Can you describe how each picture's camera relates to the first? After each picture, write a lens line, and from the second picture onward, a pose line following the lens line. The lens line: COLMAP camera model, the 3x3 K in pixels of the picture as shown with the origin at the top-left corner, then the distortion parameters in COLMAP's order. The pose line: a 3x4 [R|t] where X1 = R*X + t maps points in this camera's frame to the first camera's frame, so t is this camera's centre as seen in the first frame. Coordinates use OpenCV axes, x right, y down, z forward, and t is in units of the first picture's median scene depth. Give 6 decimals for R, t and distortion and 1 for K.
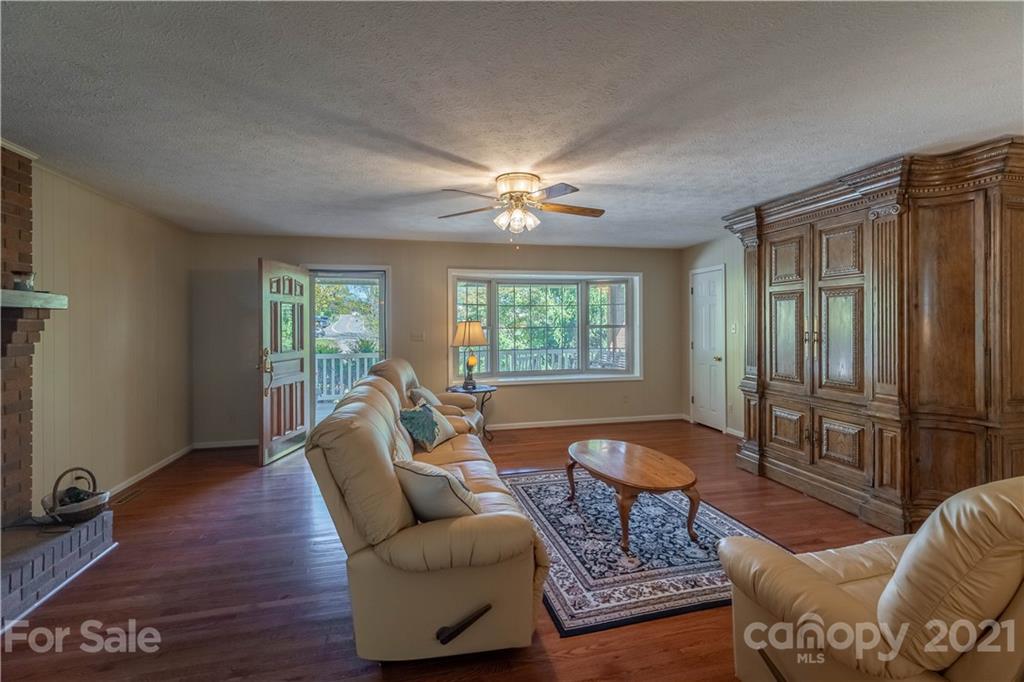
lens RADIAL K [[469.4, 0, 528.9], [0, 469.4, 326.9], [0, 0, 1]] dist [0.002704, 0.000124]
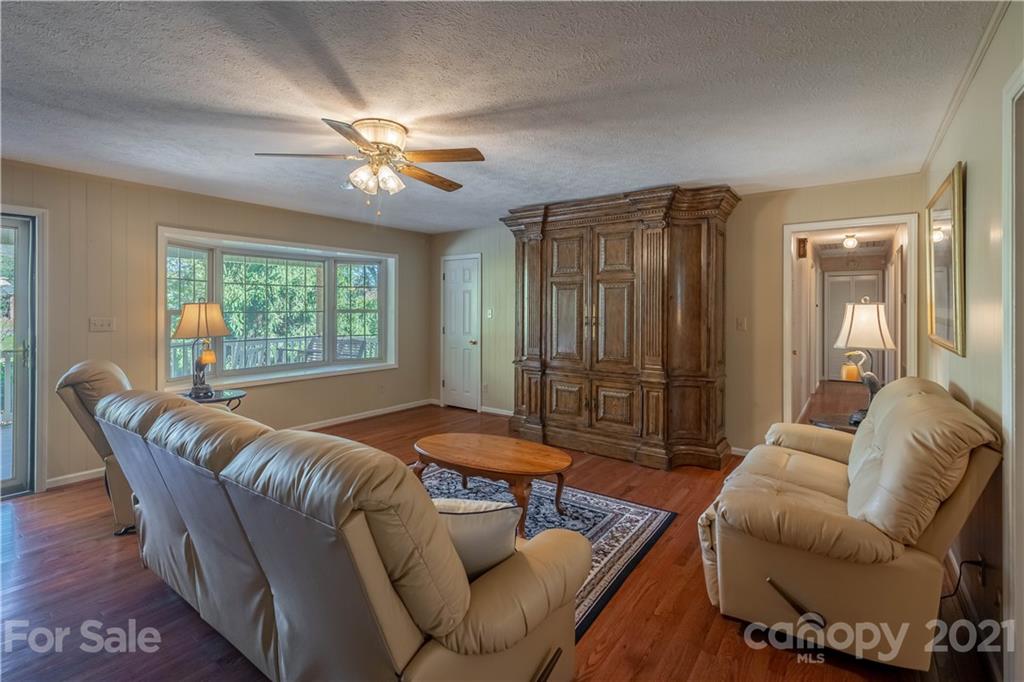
lens RADIAL K [[469.4, 0, 523.2], [0, 469.4, 312.2], [0, 0, 1]] dist [0.002704, 0.000124]
pose [[0.770153, 0.004772, 0.637842, -0.312053], [-0.004638, 0.999987, -0.001882, 0.002430], [-0.637843, -0.001509, 0.770165, 0.194352]]
